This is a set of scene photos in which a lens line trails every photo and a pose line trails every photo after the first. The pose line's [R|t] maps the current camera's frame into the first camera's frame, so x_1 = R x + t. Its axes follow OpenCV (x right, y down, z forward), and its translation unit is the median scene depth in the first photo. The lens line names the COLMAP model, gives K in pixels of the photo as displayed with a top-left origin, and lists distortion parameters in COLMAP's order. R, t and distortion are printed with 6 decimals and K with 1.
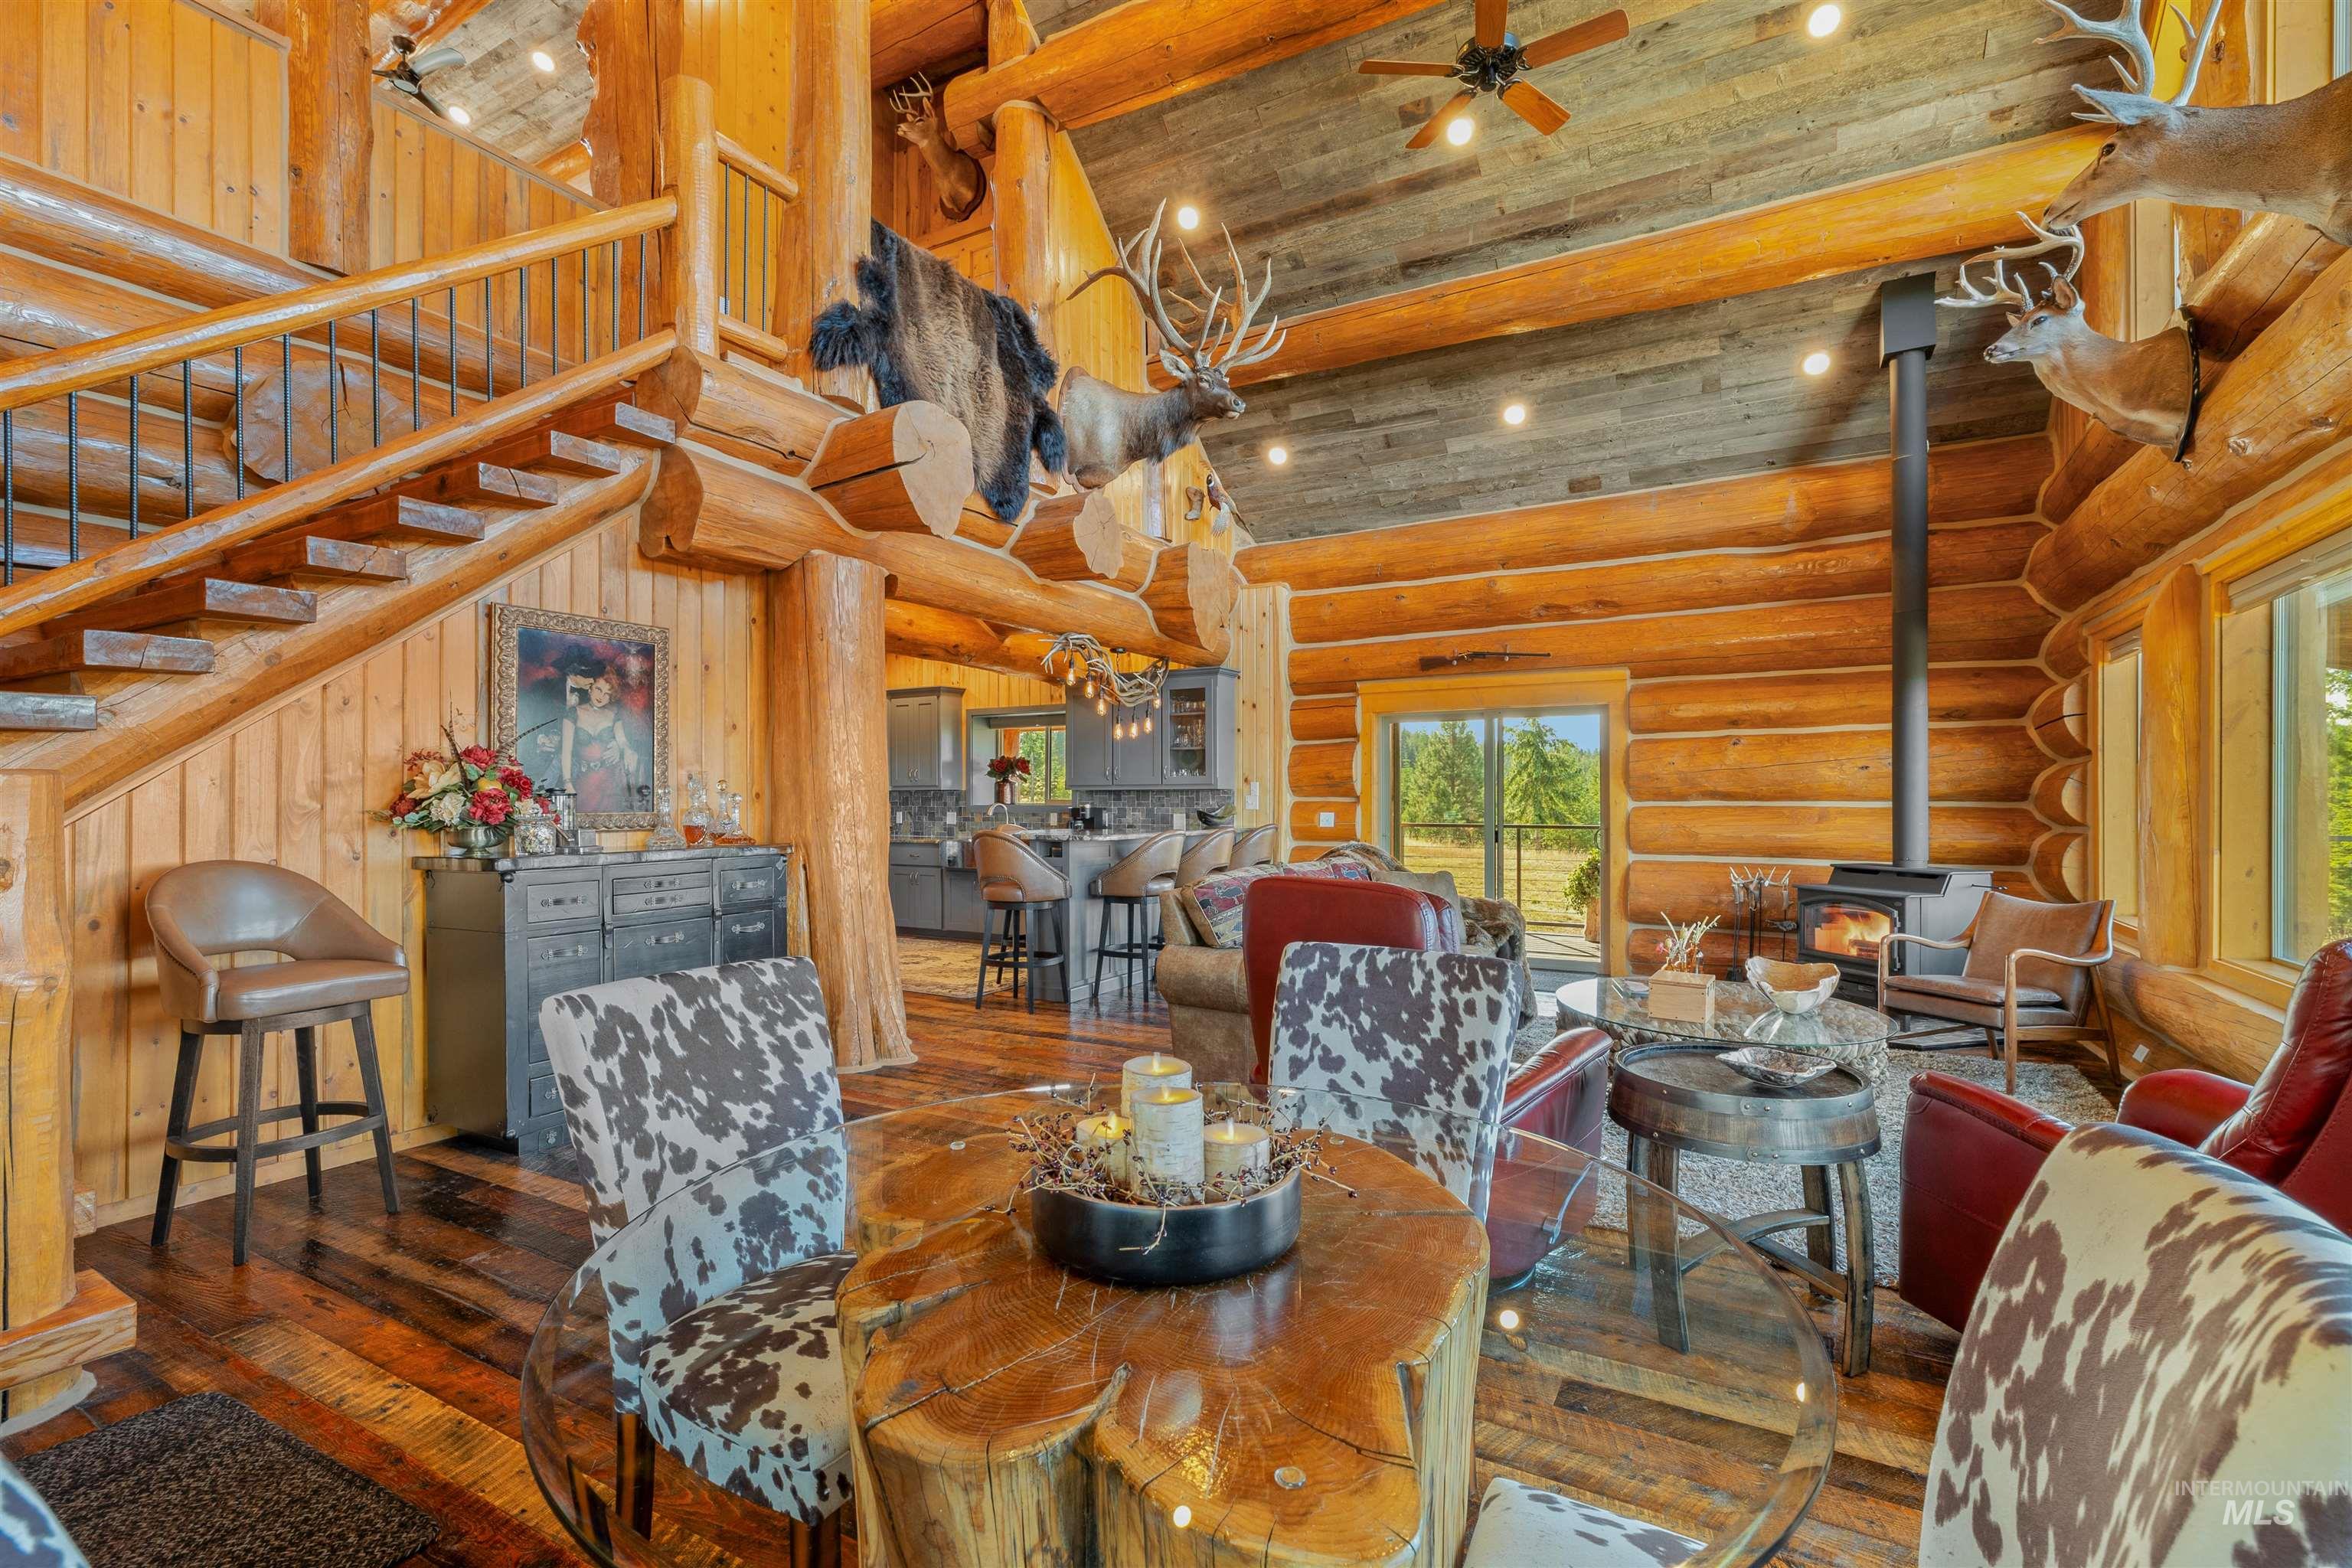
lens RADIAL K [[1076.9, 0, 1171.4], [0, 1076.9, 785.1], [0, 0, 1]] dist [-0.006878, 0.004202]
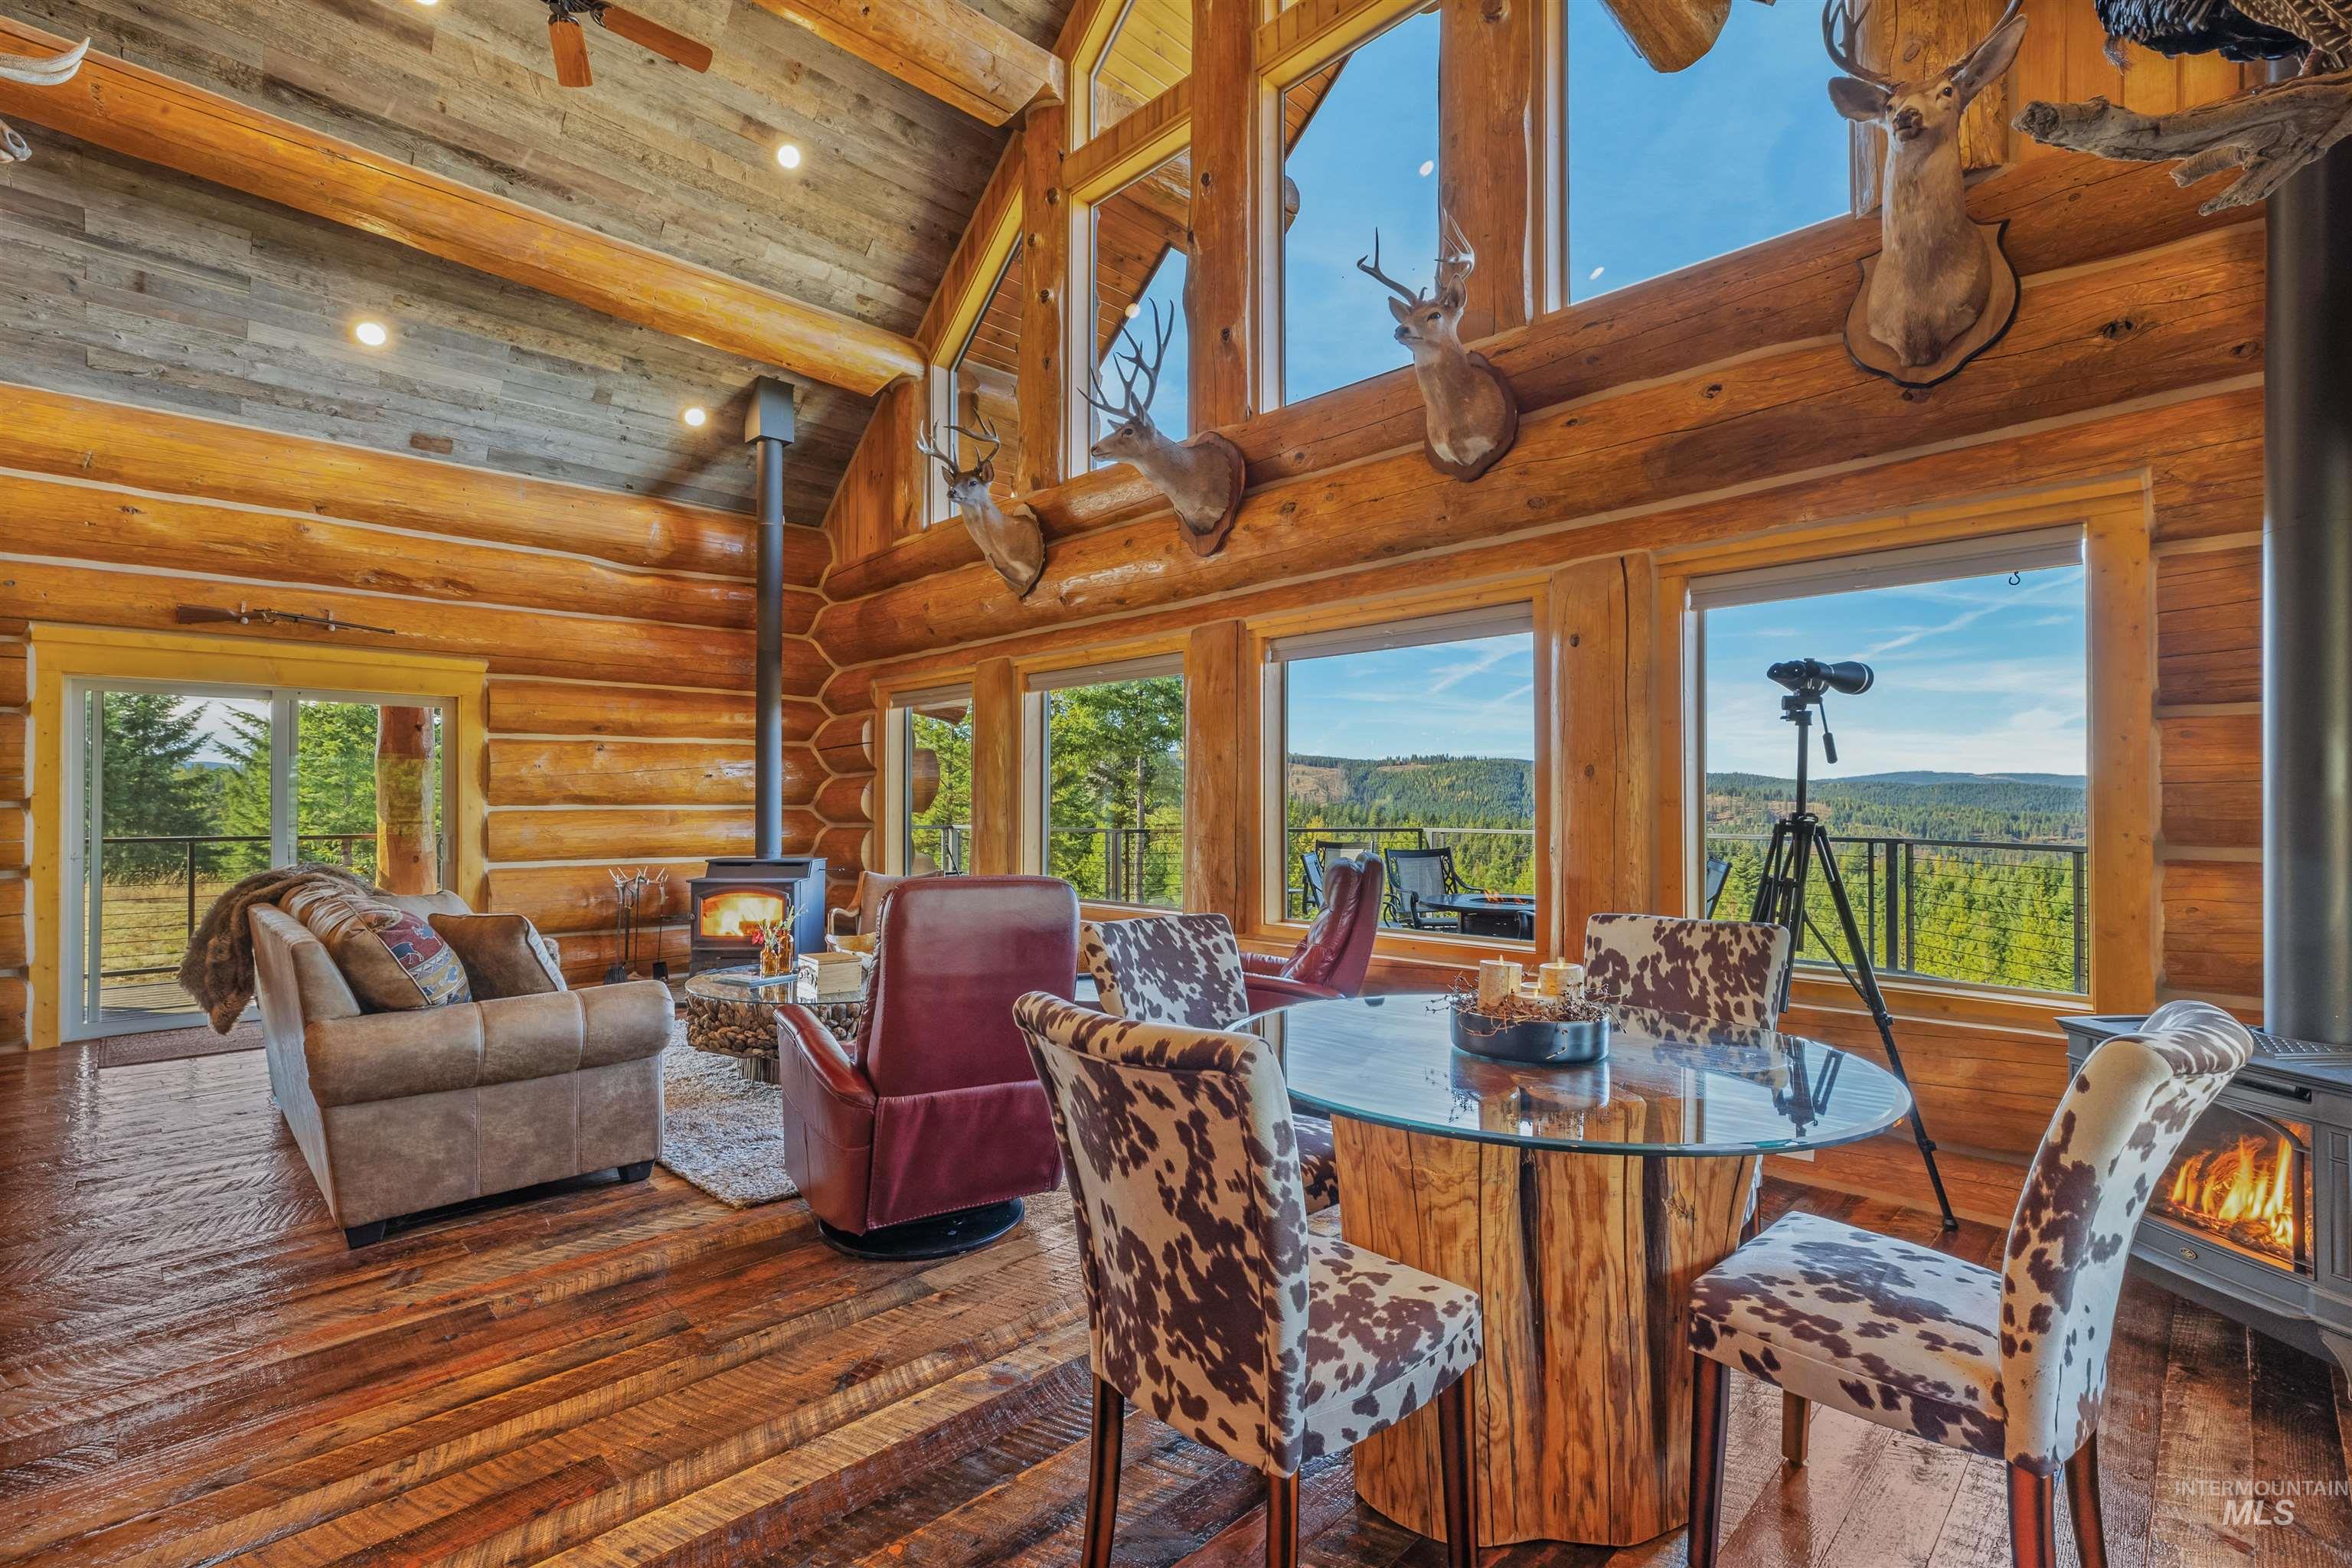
lens RADIAL K [[1076.9, 0, 1190.0], [0, 1076.9, 784.8], [0, 0, 1]] dist [-0.006878, 0.004202]
pose [[0.238328, 0.016296, 0.971048, -0.337617], [-0.012836, 0.999825, -0.013629, 0.002414], [-0.971100, -0.009216, 0.238495, 0.205997]]
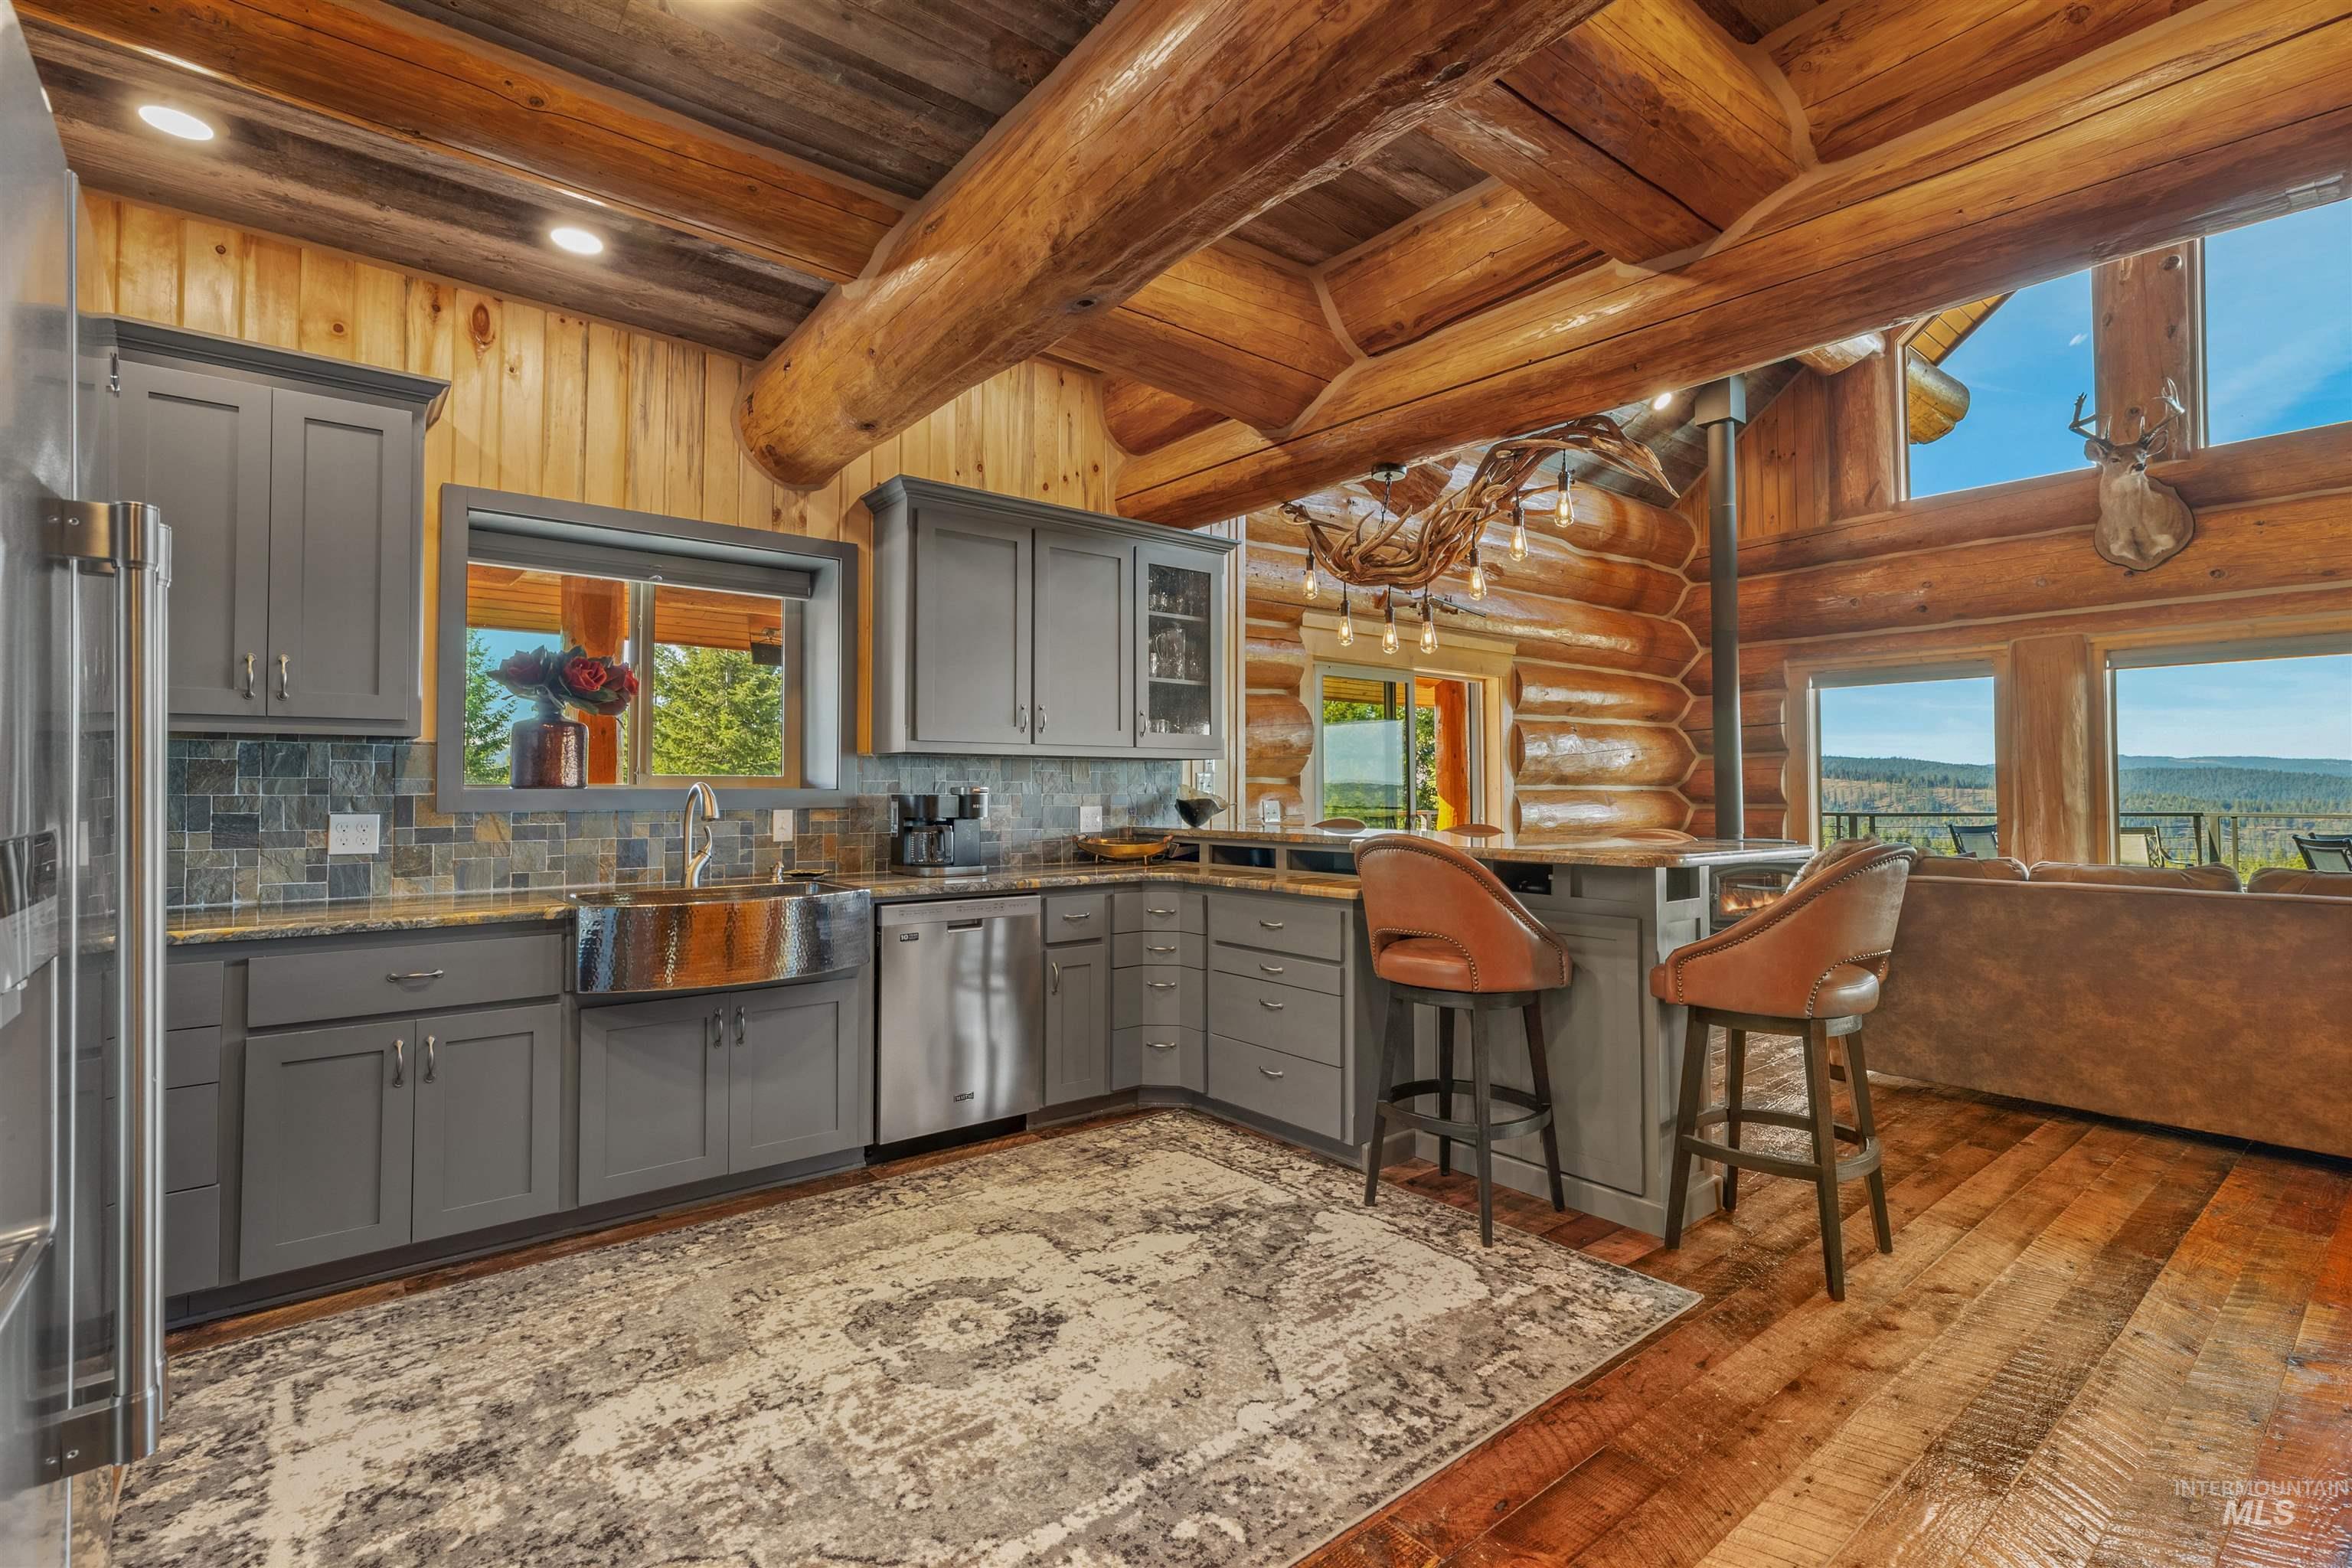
lens RADIAL K [[1076.9, 0, 1174.0], [0, 1076.9, 782.1], [0, 0, 1]] dist [-0.006878, 0.004202]
pose [[0.339369, 0.006159, 0.940633, -0.597727], [-0.013987, 0.999901, -0.001501, 0.019988], [-0.940549, -0.012647, 0.339421, 1.011460]]
